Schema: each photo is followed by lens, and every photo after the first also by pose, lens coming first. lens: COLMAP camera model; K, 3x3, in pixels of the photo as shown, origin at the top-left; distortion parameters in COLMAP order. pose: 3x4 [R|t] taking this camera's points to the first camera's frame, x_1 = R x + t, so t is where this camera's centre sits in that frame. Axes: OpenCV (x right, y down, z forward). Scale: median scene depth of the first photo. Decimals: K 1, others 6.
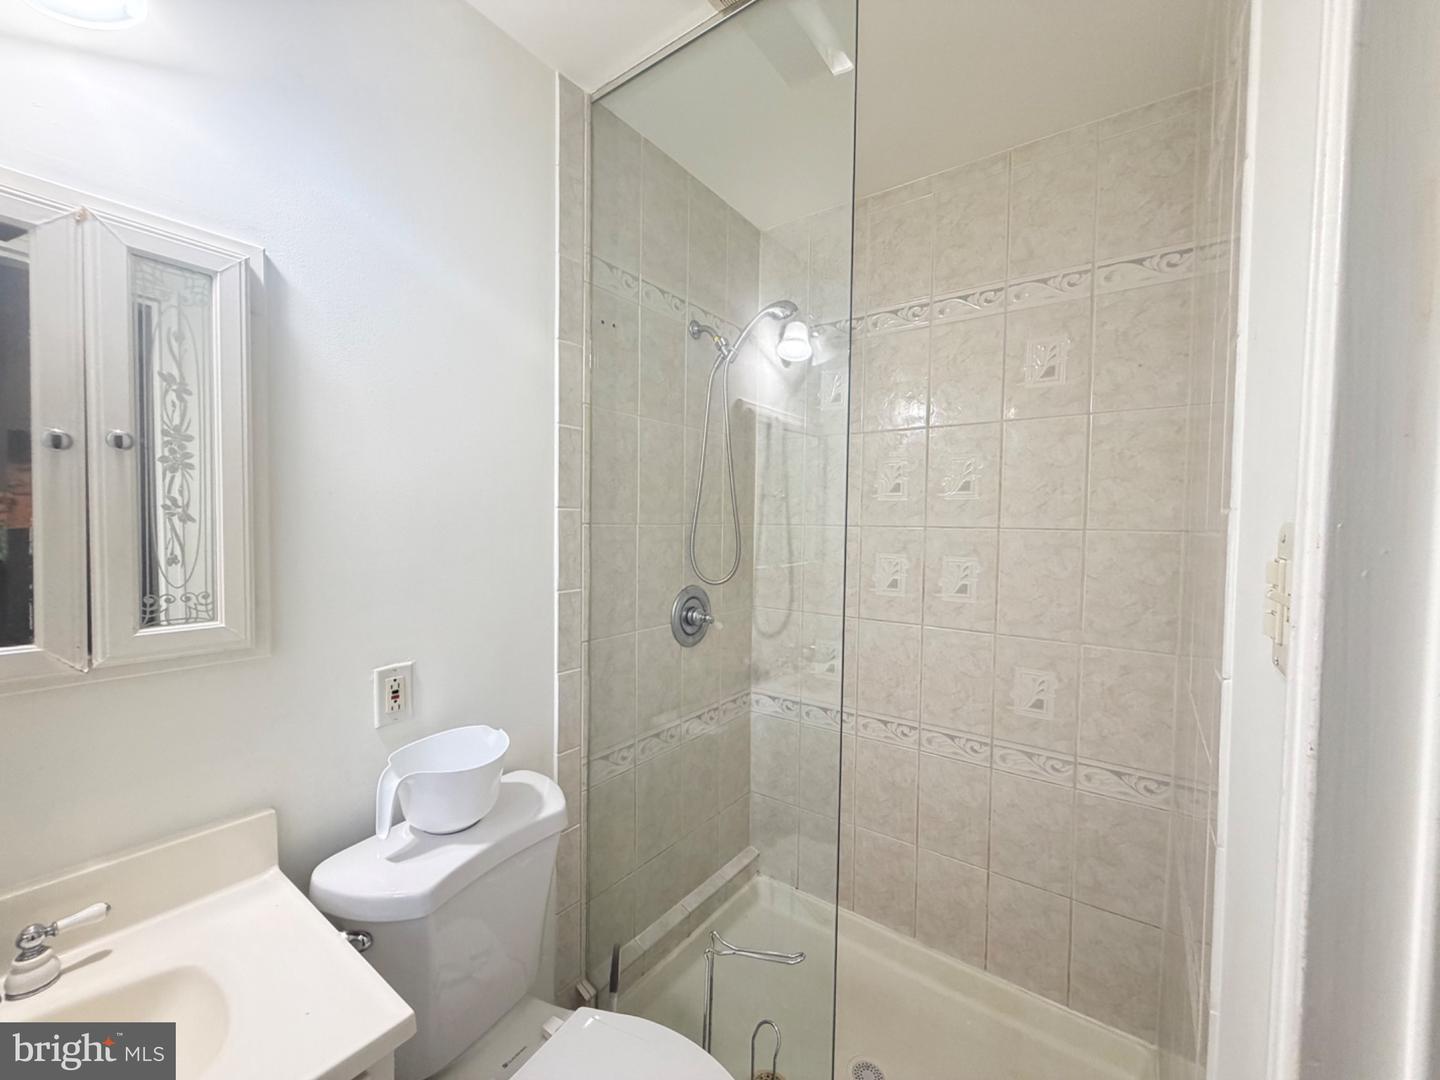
lens RADIAL K [[572.4, 0, 716.6], [0, 572.4, 542.1], [0, 0, 1]] dist [-0.000874, 0.000277]
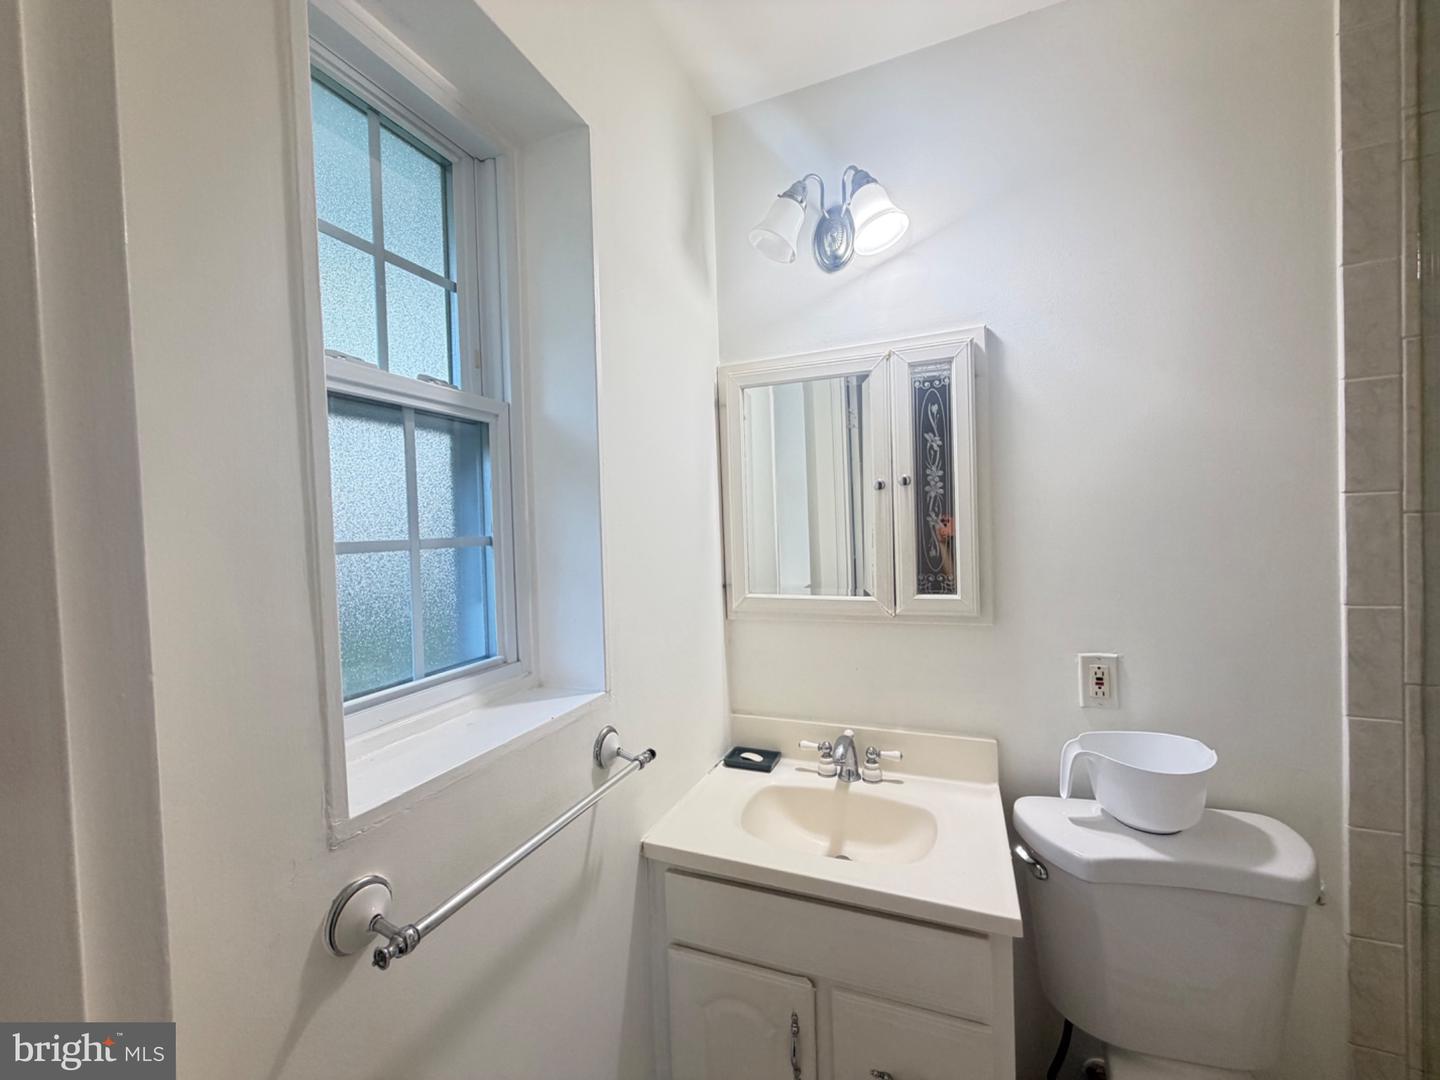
lens RADIAL K [[572.4, 0, 713.2], [0, 572.4, 540.8], [0, 0, 1]] dist [-0.000874, 0.000277]
pose [[0.244290, -0.002974, -0.969698, 0.237908], [0.003487, 0.999992, -0.002189, 0.000857], [0.969696, -0.002847, 0.244298, 0.023294]]
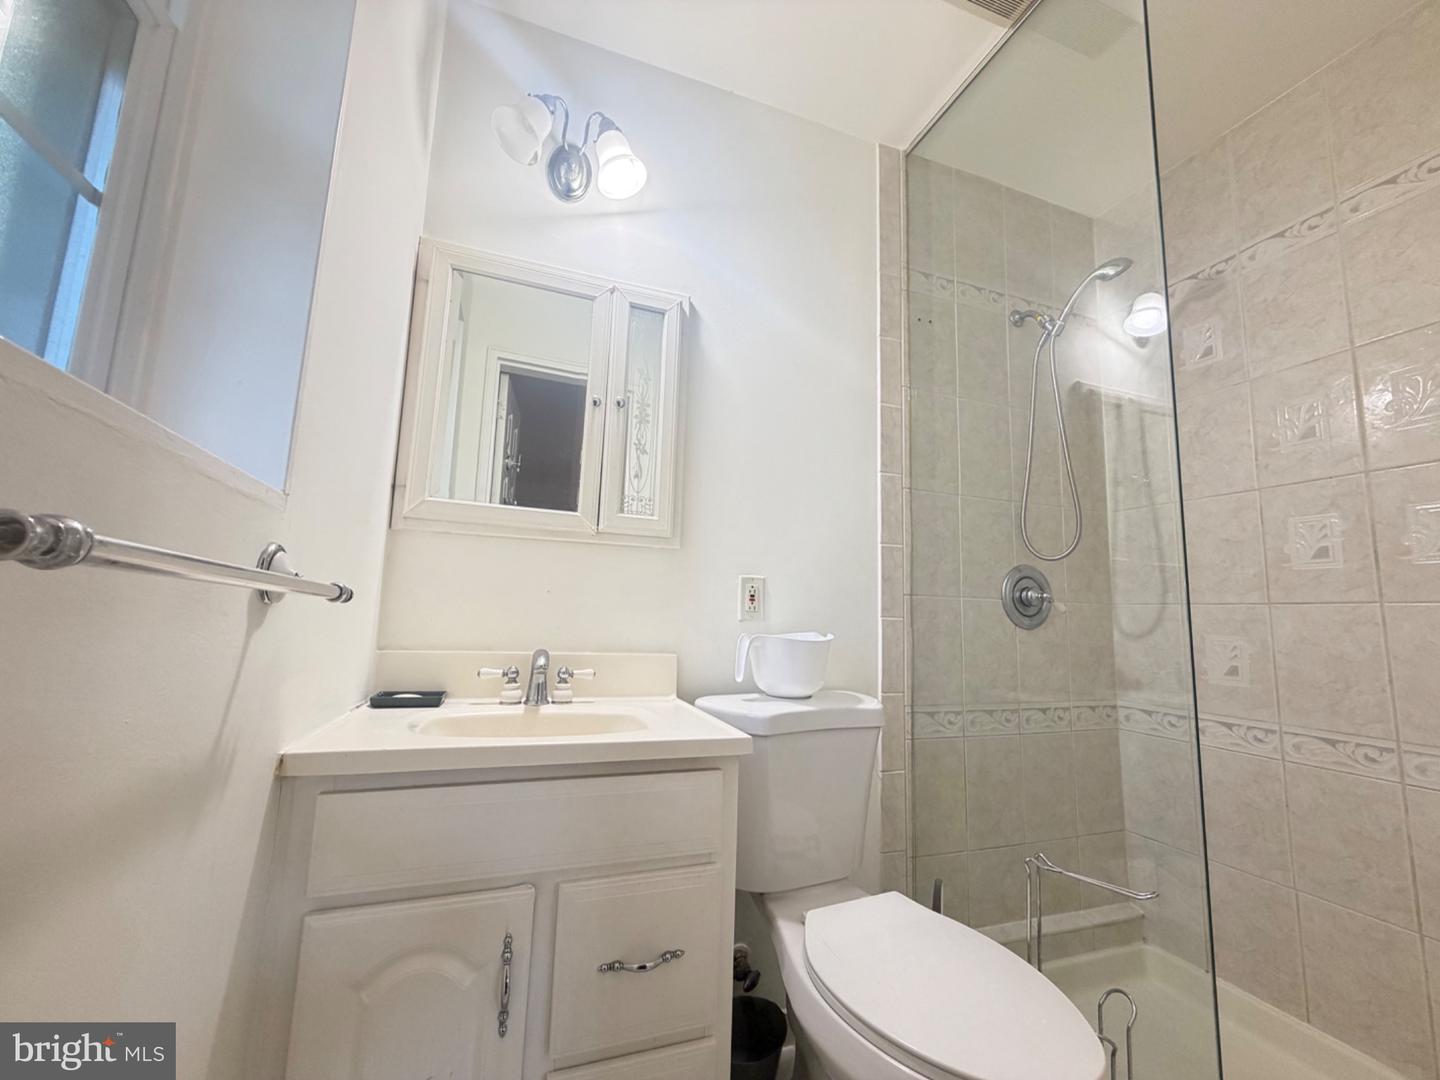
lens RADIAL K [[572.4, 0, 717.0], [0, 572.4, 537.3], [0, 0, 1]] dist [-0.000874, 0.000277]
pose [[0.826919, -0.059690, -0.559145, 0.087775], [-0.041627, 0.985124, -0.166726, 0.271980], [0.560779, 0.161145, 0.812133, -0.103576]]
